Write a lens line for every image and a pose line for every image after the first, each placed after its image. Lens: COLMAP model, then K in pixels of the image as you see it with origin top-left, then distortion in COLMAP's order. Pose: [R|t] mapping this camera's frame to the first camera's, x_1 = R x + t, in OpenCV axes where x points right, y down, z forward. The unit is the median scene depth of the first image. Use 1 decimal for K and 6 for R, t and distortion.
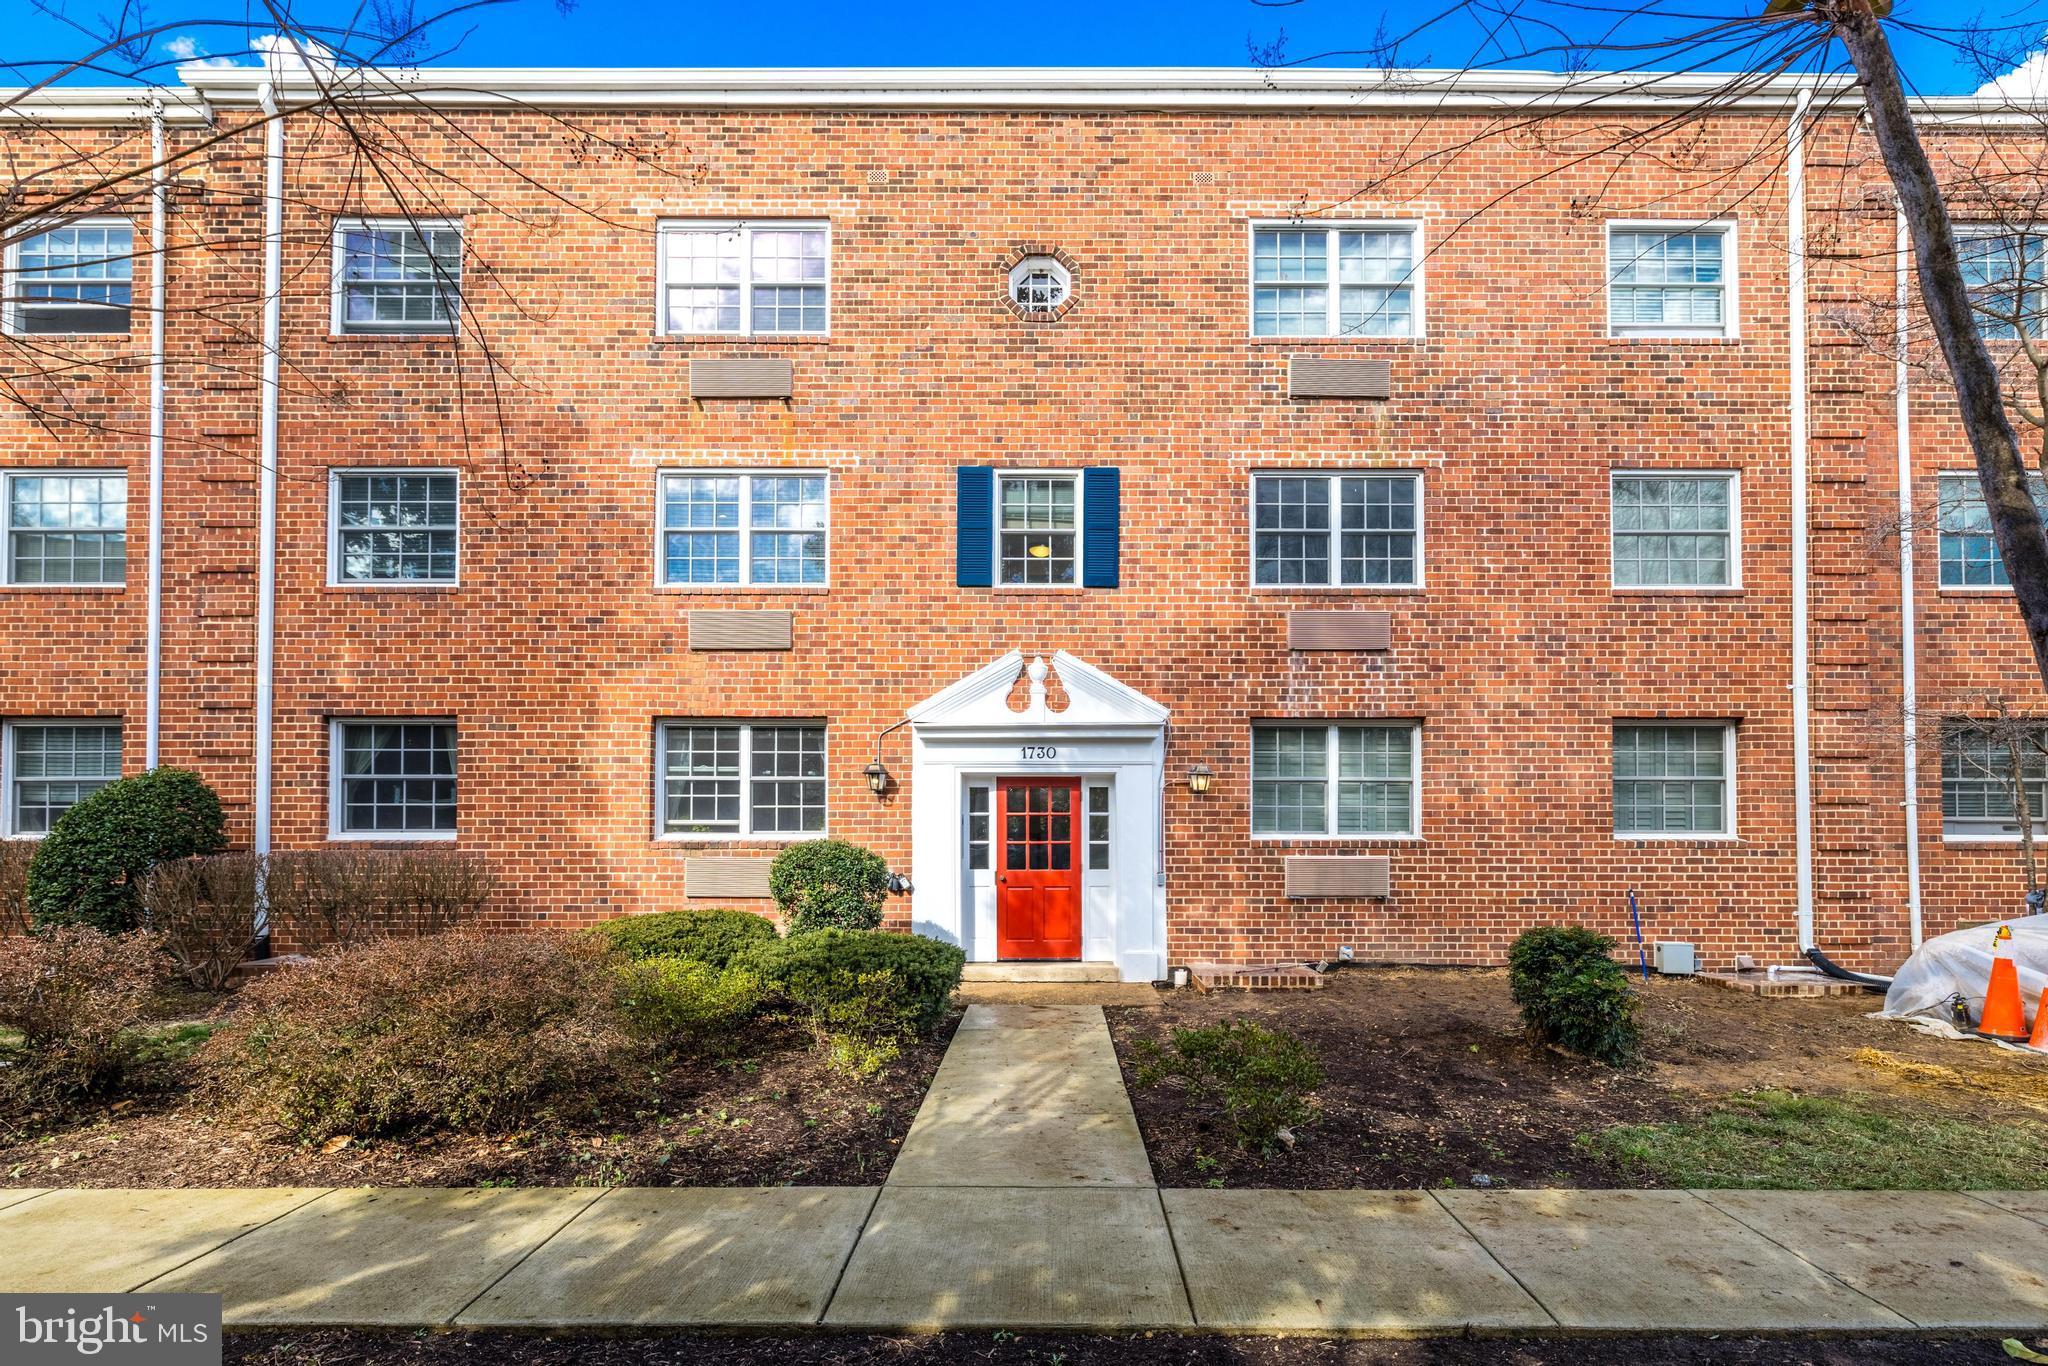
lens RADIAL K [[1568.9, 0, 1023.1], [0, 1568.9, 826.0], [0, 0, 1]] dist [0.002640, 0.001826]
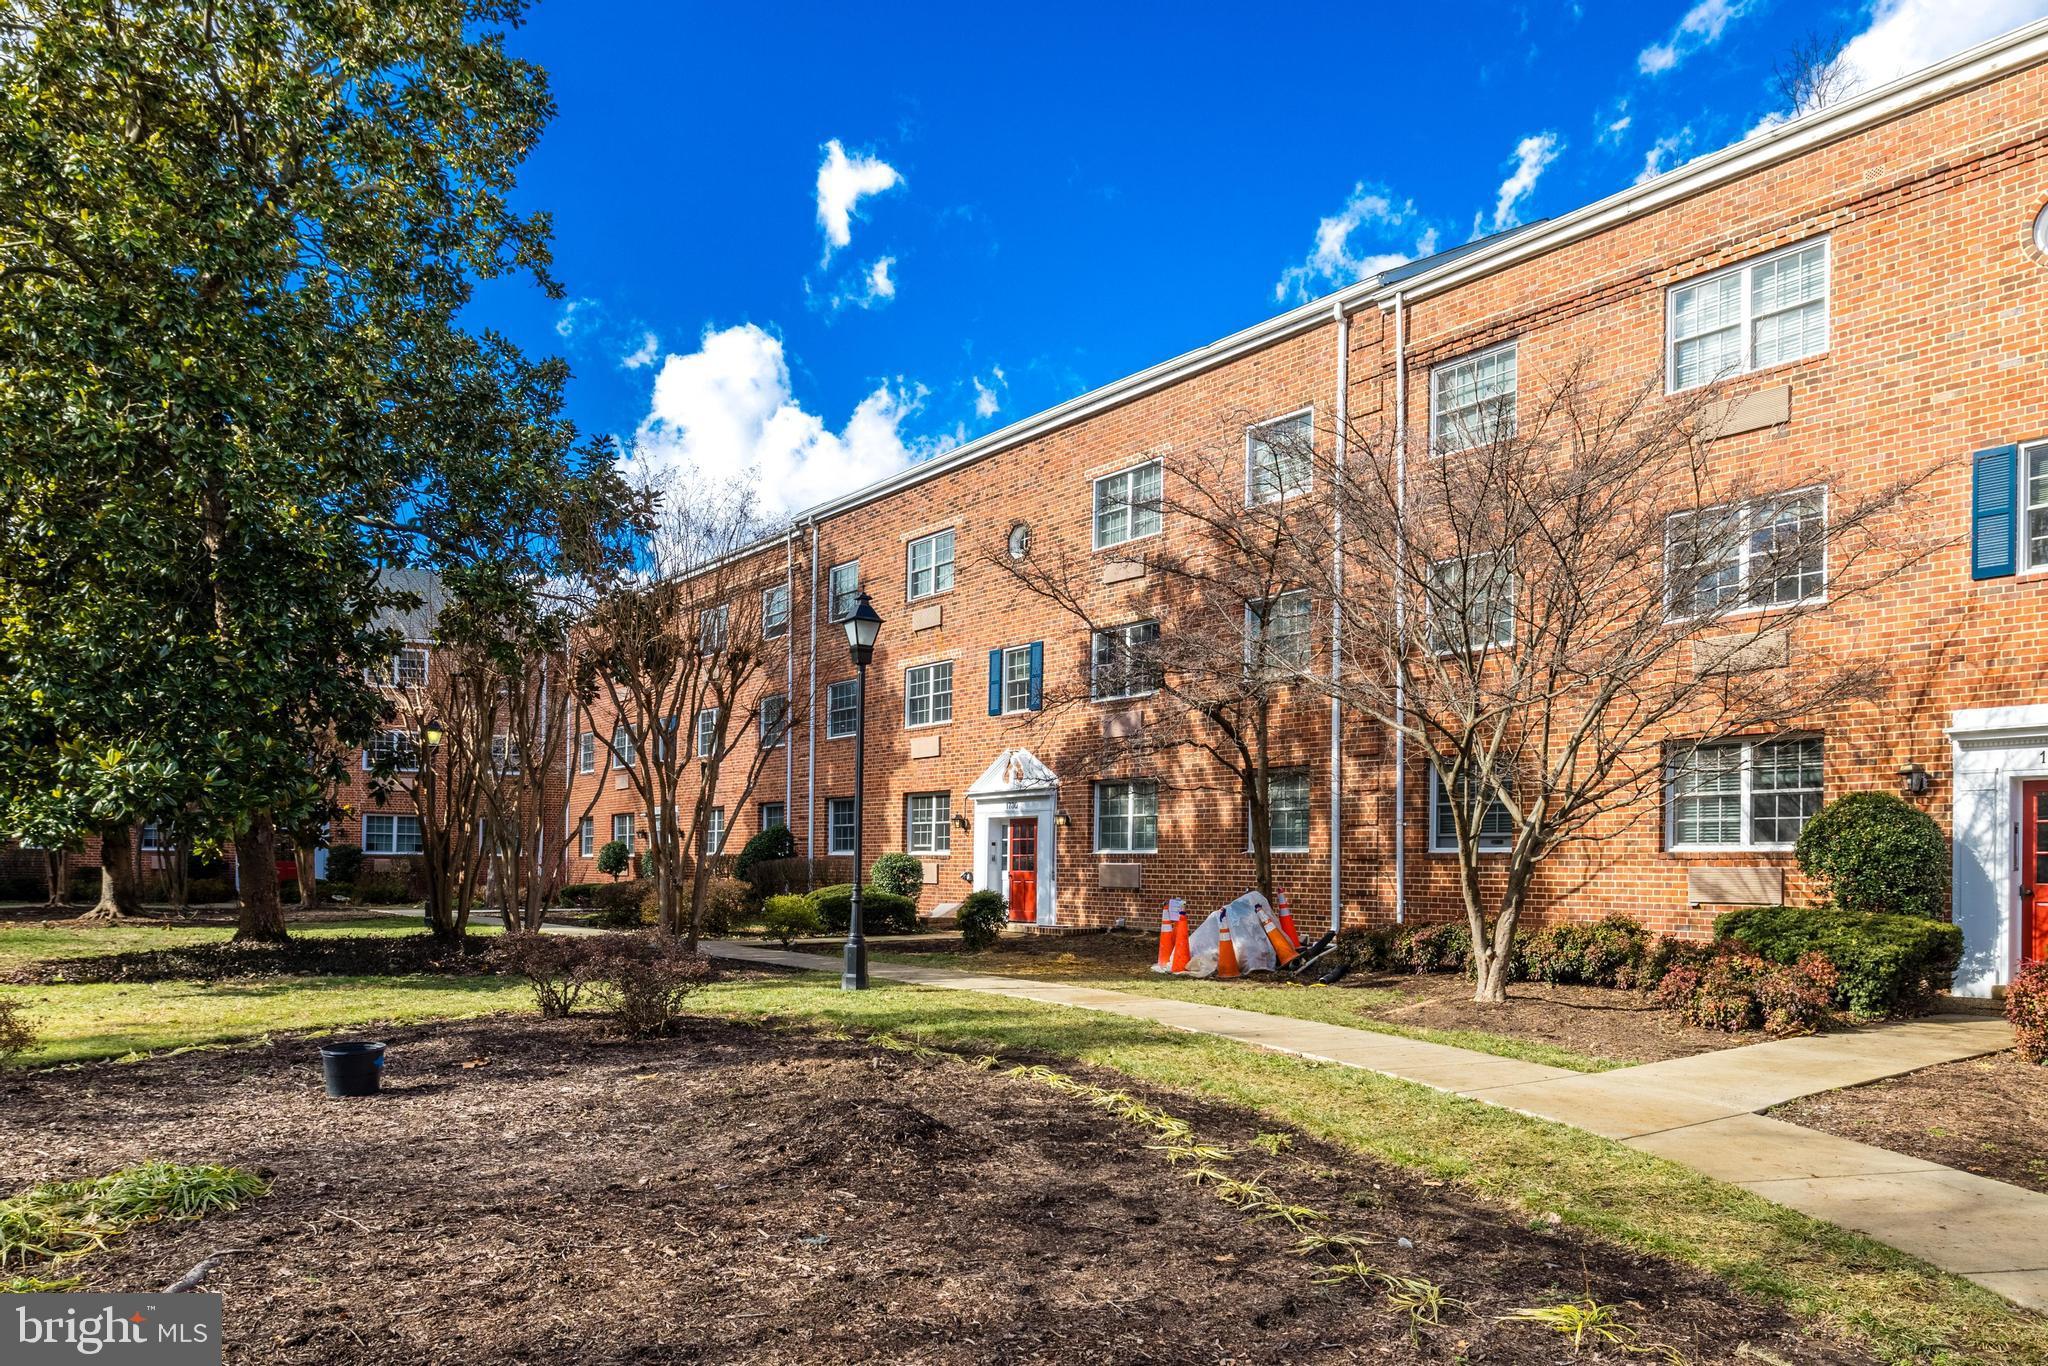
lens RADIAL K [[1568.9, 0, 1023.1], [0, 1568.9, 826.0], [0, 0, 1]] dist [0.002640, 0.001826]
pose [[0.557446, -0.017945, -0.830019, 1.509224], [0.012957, 0.999833, -0.012914, 0.000271], [0.830112, -0.003555, 0.557585, 0.009202]]
